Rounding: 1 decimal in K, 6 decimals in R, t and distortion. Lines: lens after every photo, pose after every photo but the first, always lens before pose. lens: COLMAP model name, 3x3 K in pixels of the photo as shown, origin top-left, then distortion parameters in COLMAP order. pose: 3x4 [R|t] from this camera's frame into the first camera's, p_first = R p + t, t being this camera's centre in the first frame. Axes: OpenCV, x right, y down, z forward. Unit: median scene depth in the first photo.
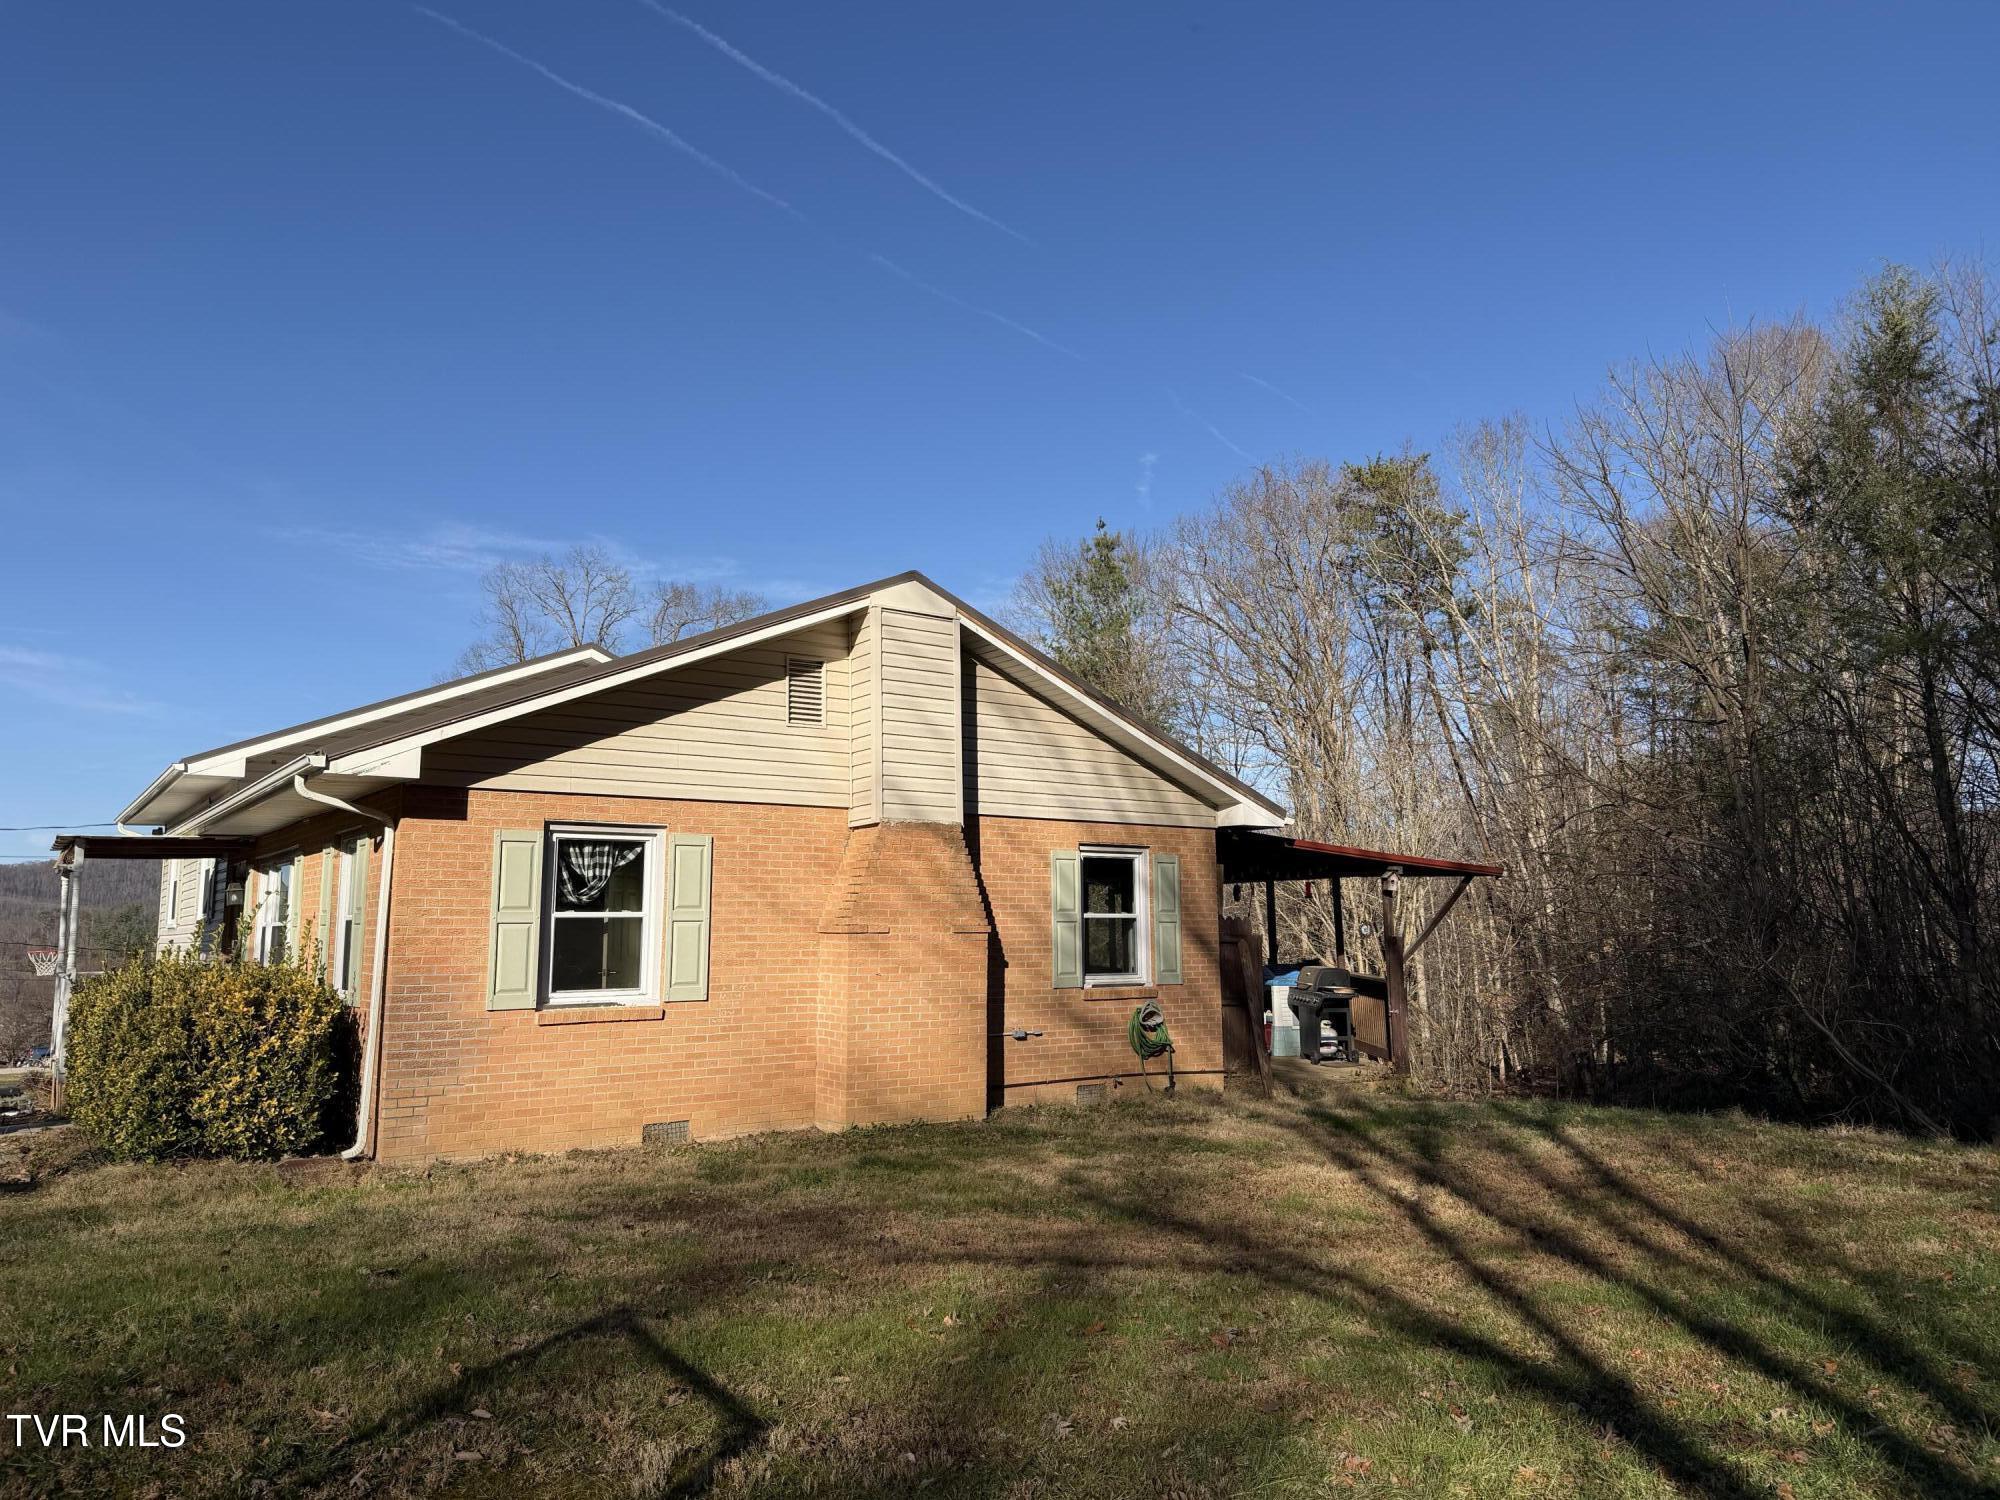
lens RADIAL K [[1362.0, 0, 984.2], [0, 1362.0, 749.0], [0, 0, 1]] dist [0.157923, -0.291802]
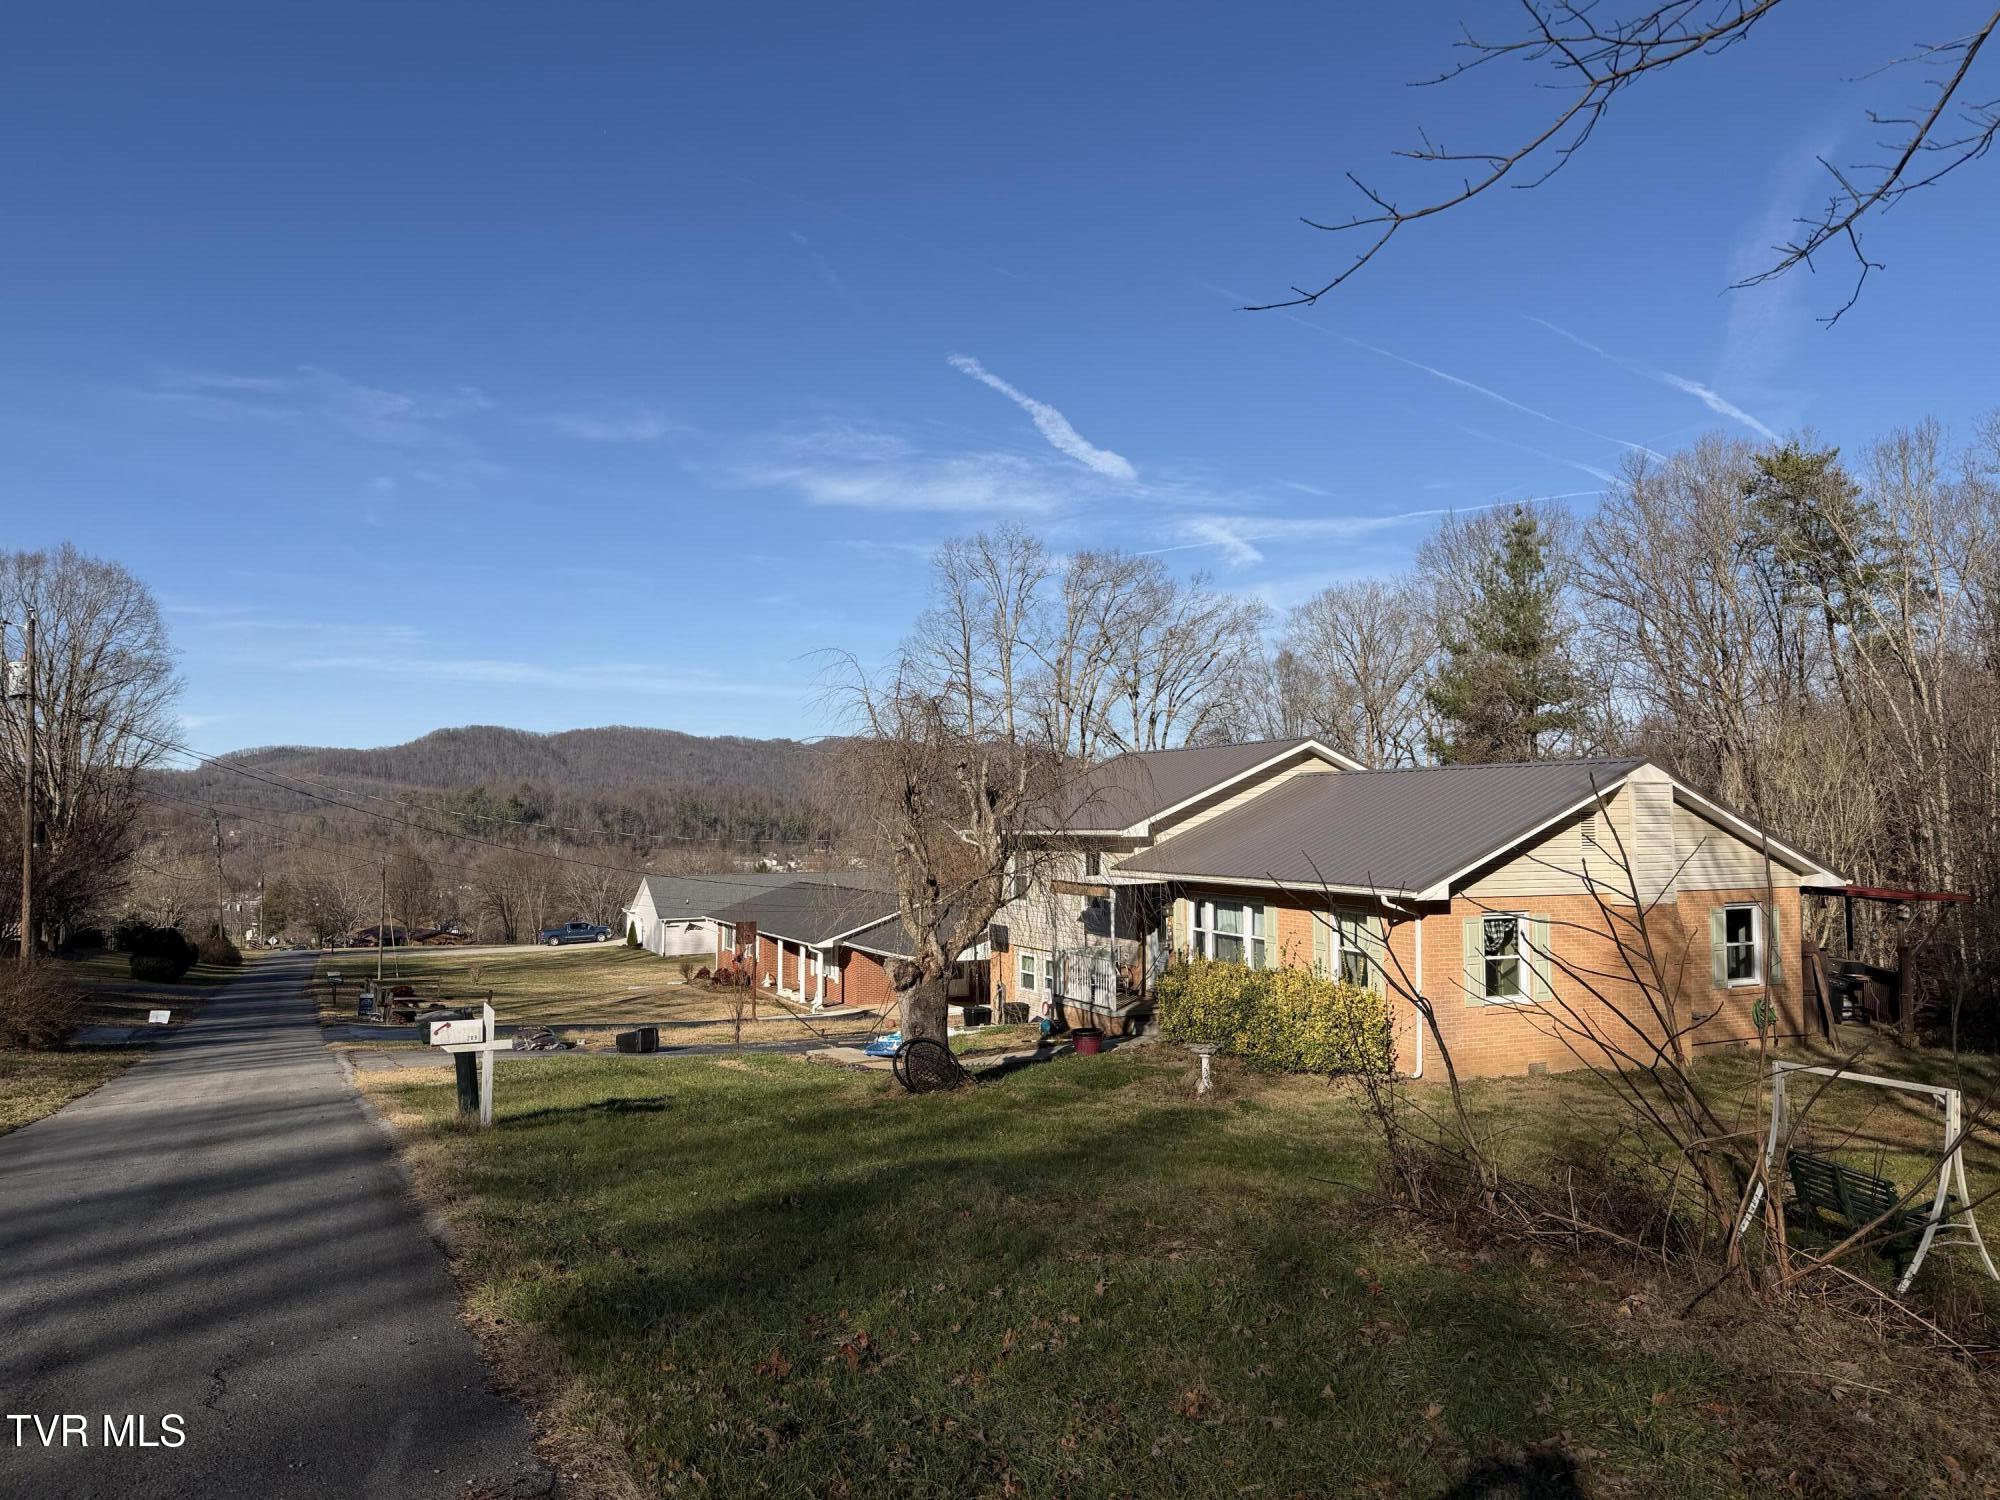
lens RADIAL K [[1362.0, 0, 984.2], [0, 1362.0, 749.0], [0, 0, 1]] dist [0.157923, -0.291802]
pose [[0.982626, -0.005241, -0.185523, -0.567033], [0.021389, 0.996139, 0.085150, -0.317871], [0.184360, -0.087638, 0.978944, -0.914365]]
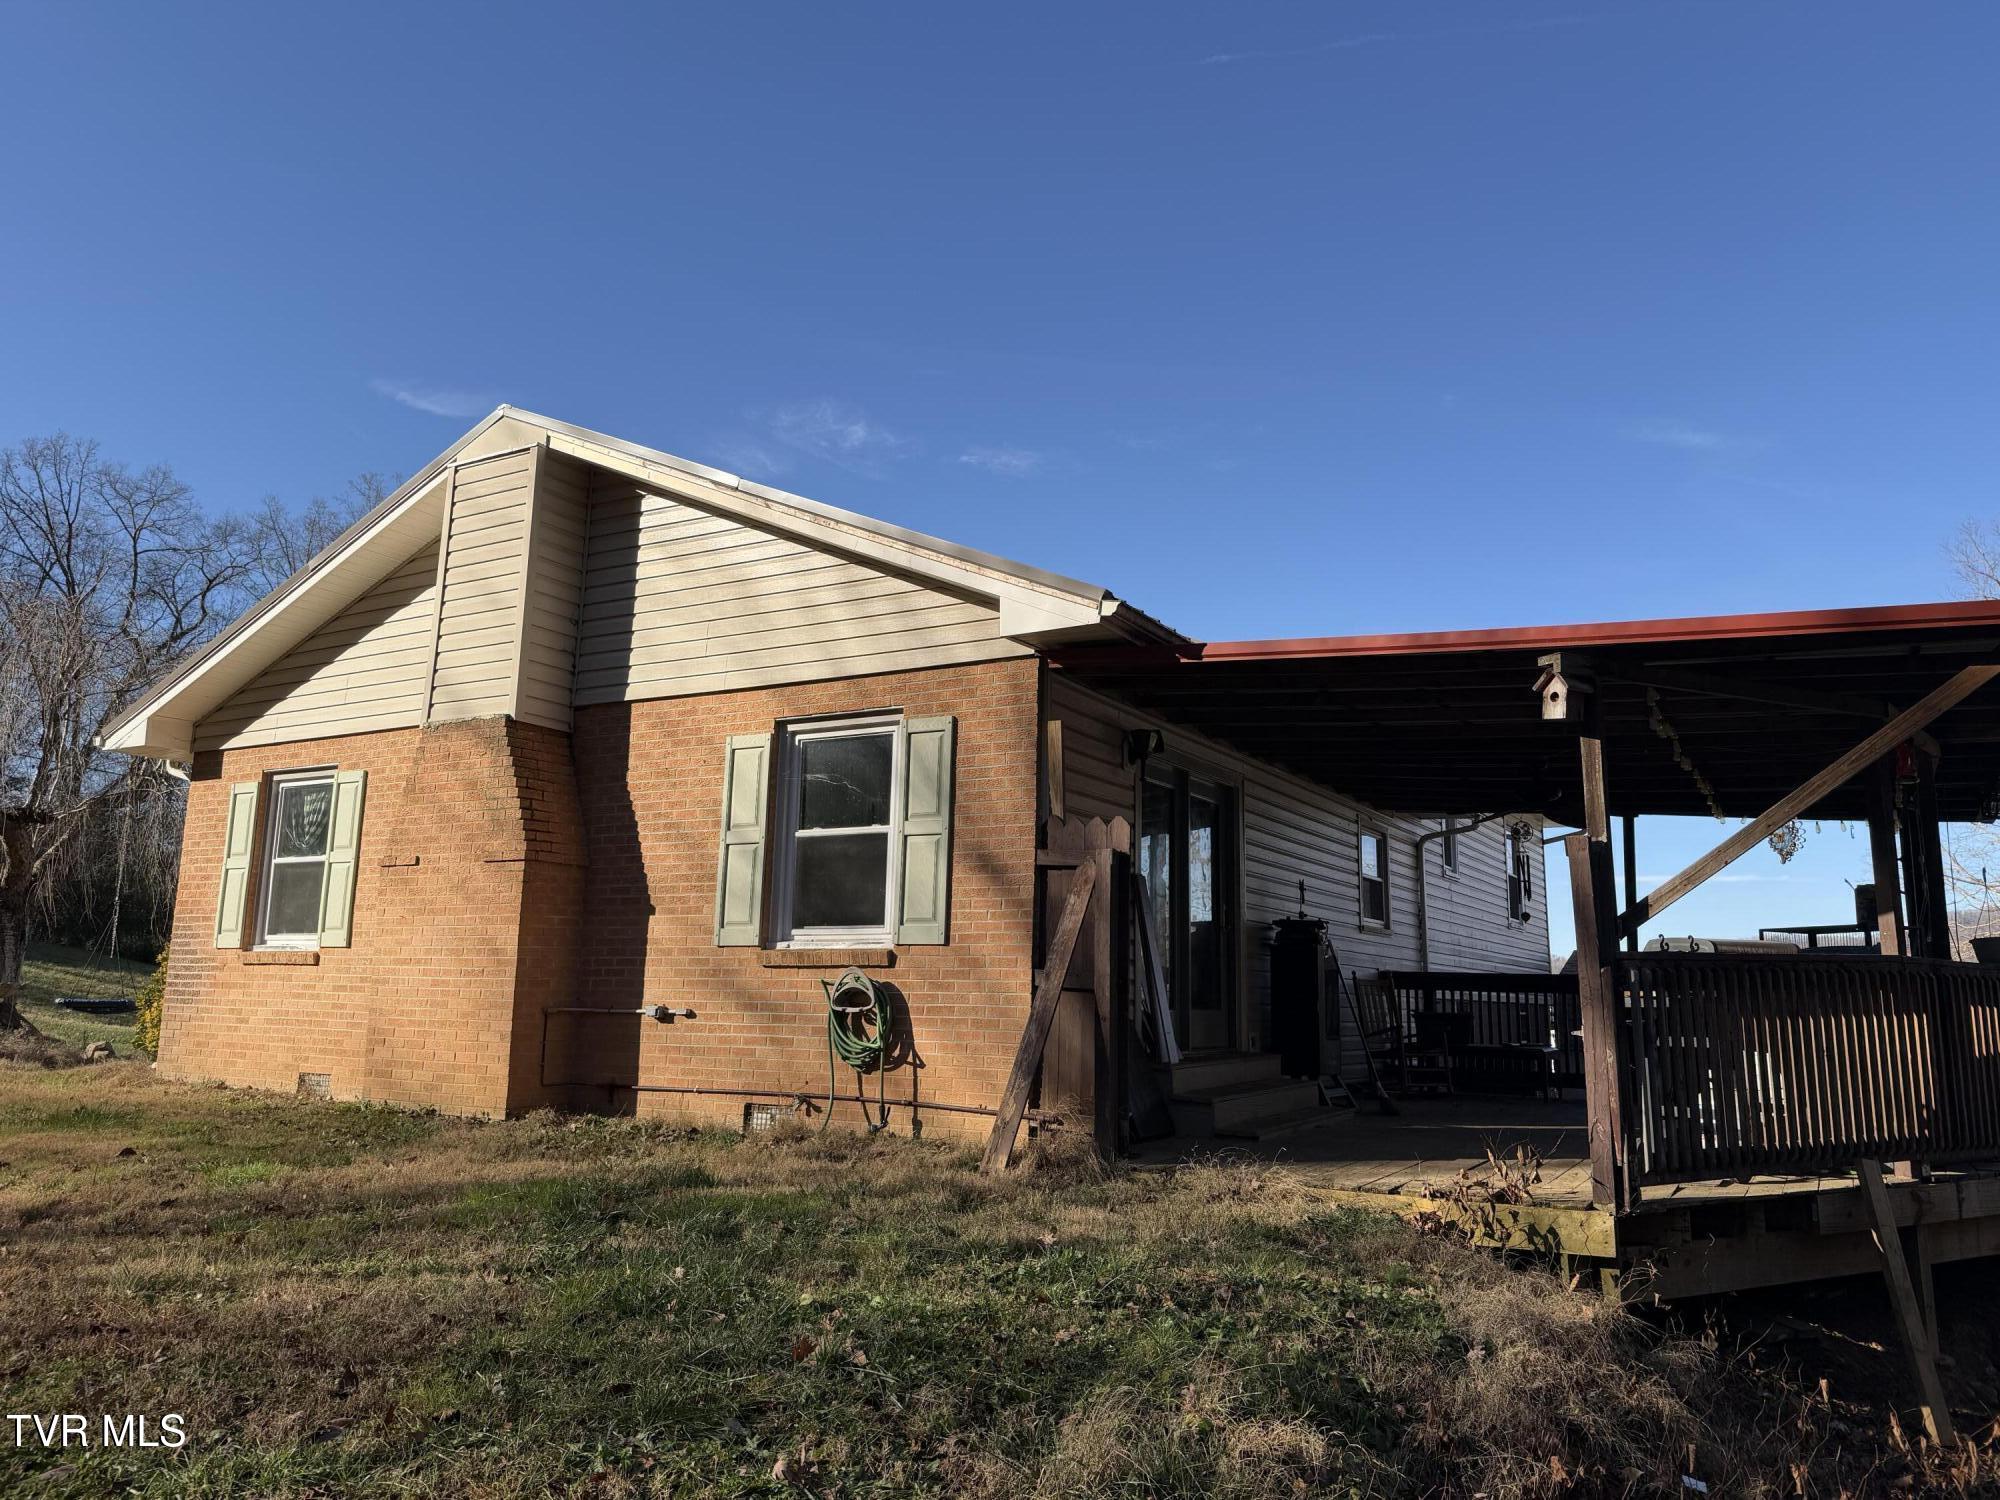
lens RADIAL K [[1362.0, 0, 984.2], [0, 1362.0, 749.0], [0, 0, 1]] dist [0.157923, -0.291802]
pose [[0.416463, -0.142090, -0.897980, 0.764141], [0.101252, 0.988816, -0.109504, 0.181800], [0.903497, -0.045318, 0.426193, 0.919662]]
